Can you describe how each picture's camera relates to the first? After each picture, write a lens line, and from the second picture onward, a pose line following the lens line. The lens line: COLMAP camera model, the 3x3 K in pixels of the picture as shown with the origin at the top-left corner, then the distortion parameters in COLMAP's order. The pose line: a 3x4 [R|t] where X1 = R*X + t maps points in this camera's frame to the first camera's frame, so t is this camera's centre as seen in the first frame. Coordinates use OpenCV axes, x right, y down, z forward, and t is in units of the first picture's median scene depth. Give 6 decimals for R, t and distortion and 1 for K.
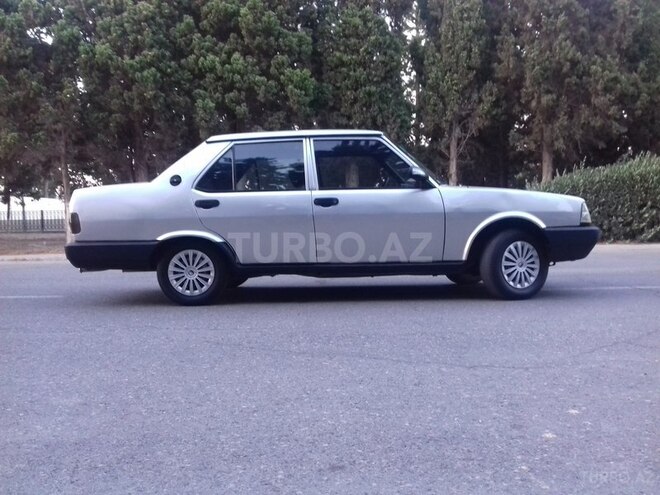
lens RADIAL K [[549.2, 0, 327.4], [0, 549.2, 270.3], [0, 0, 1]] dist [0.008702, -0.061291]
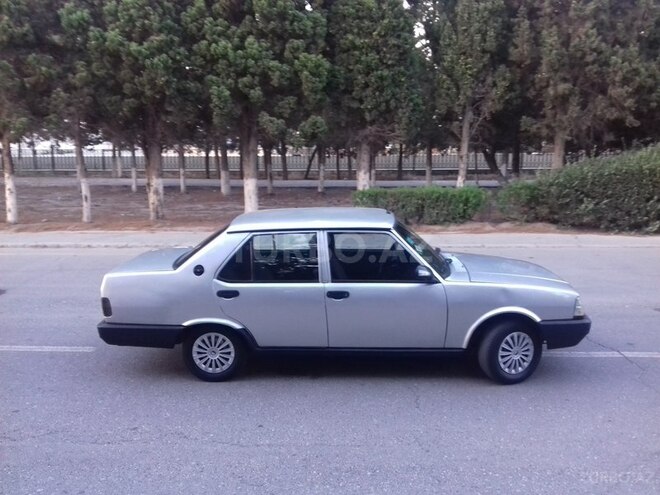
lens RADIAL K [[554.6, 0, 330.0], [0, 554.6, 247.5], [0, 0, 1]] dist [-0.001842, -0.017168]
pose [[0.999817, 0.016331, -0.009952, -0.003291], [-0.015268, 0.994981, 0.098895, -0.121779], [0.011517, -0.098725, 0.995048, -0.028493]]
